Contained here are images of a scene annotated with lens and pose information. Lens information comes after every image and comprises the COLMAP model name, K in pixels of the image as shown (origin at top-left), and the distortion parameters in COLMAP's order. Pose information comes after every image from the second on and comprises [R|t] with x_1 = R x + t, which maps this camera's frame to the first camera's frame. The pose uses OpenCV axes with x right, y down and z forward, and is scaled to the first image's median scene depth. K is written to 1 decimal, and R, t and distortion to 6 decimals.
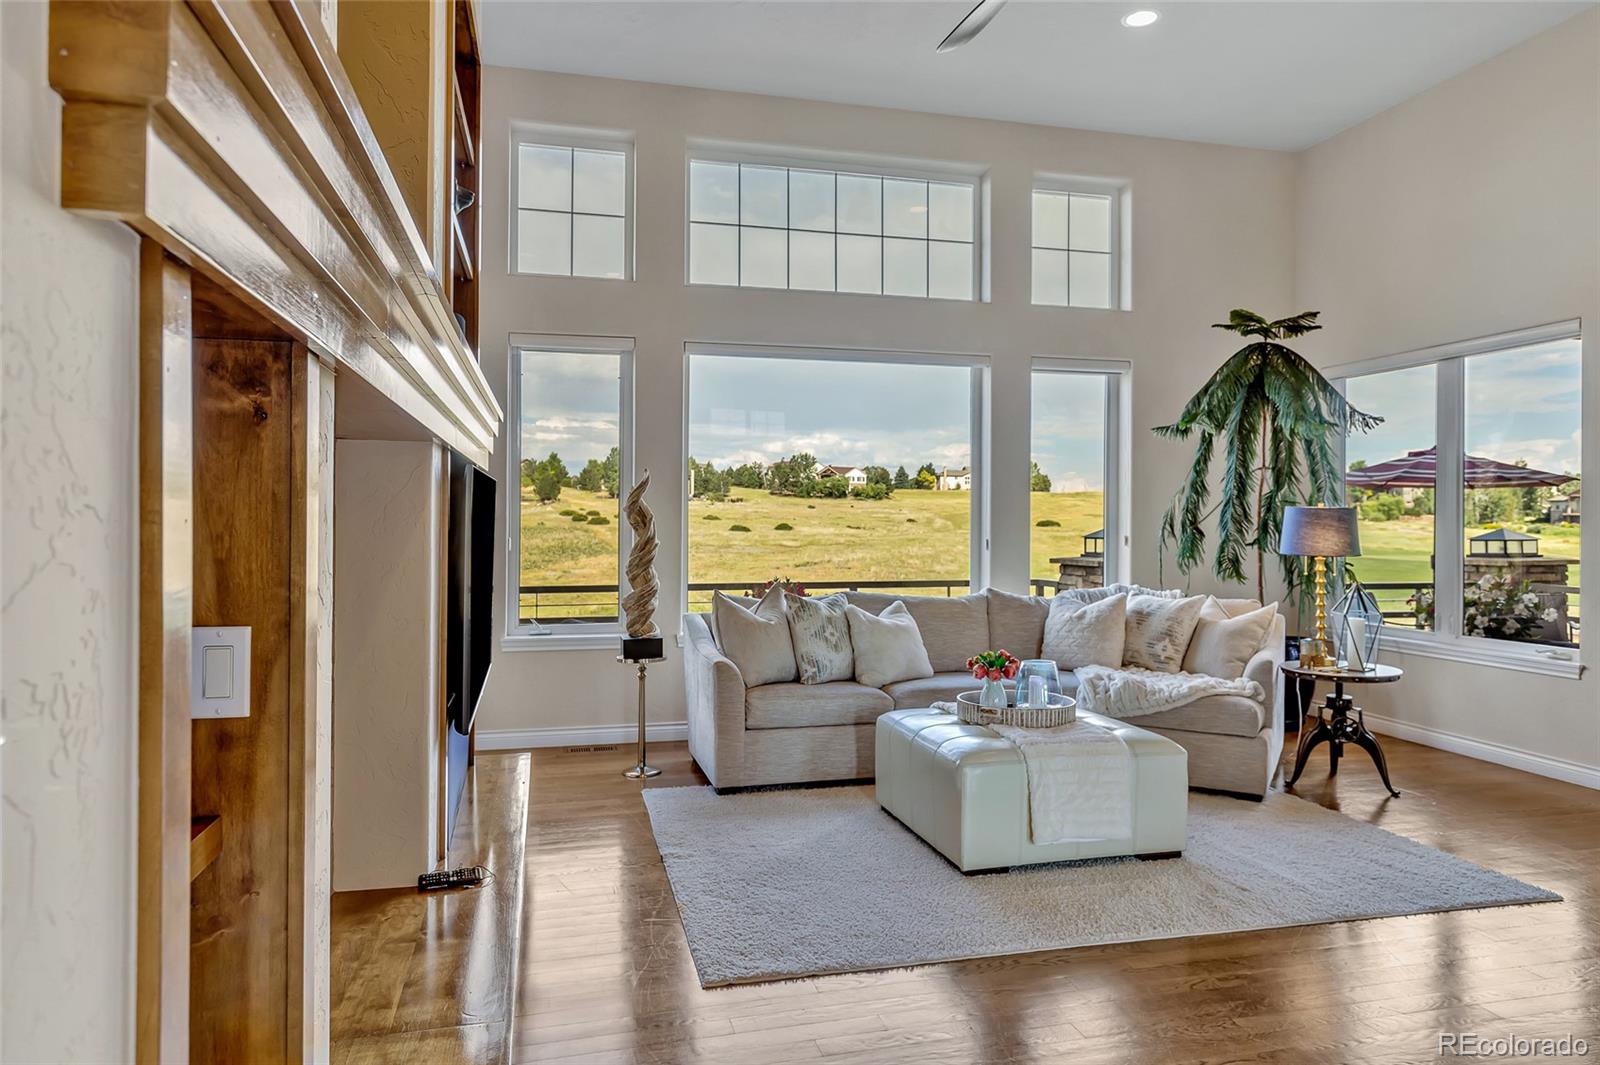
lens RADIAL K [[1011.8, 0, 806.7], [0, 1011.8, 516.6], [0, 0, 1]] dist [-0.000920, 0.000097]
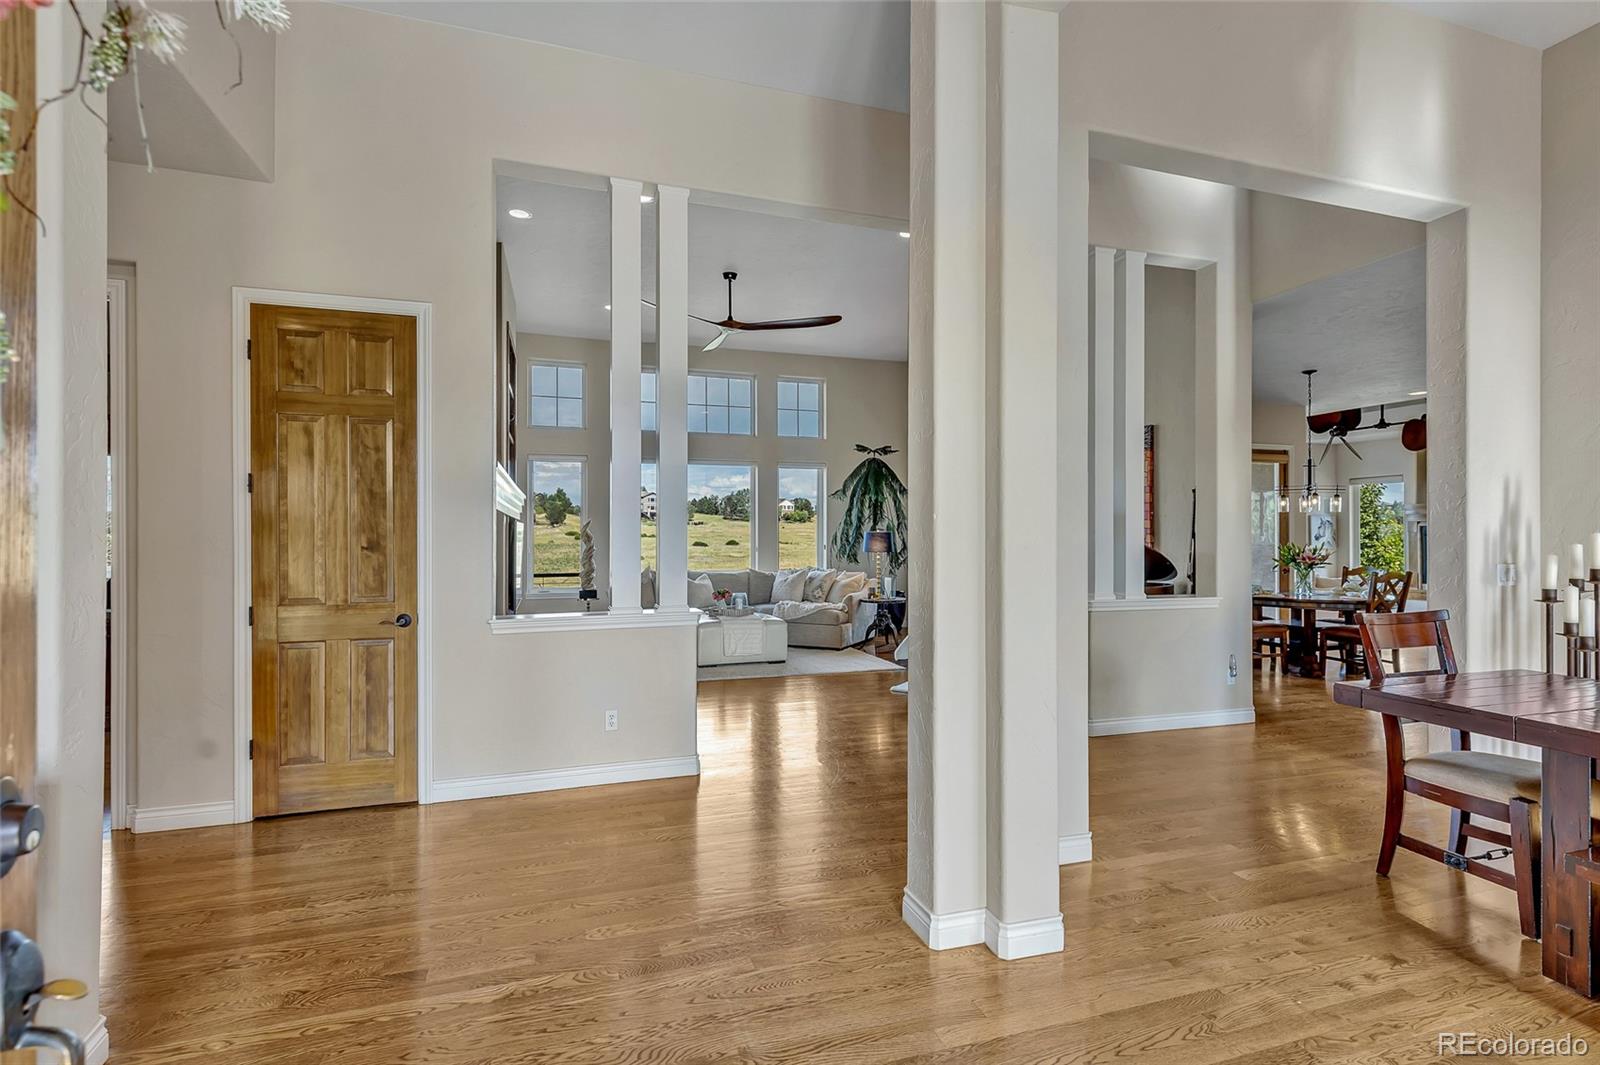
lens RADIAL K [[747.6, 0, 798.3], [0, 747.6, 537.6], [0, 0, 1]] dist [0.006704, 0.000432]
pose [[0.998049, -0.006101, 0.062140, 0.184325], [0.005888, 0.999976, 0.003614, -0.002064], [-0.062161, -0.003241, 0.998061, -0.638341]]
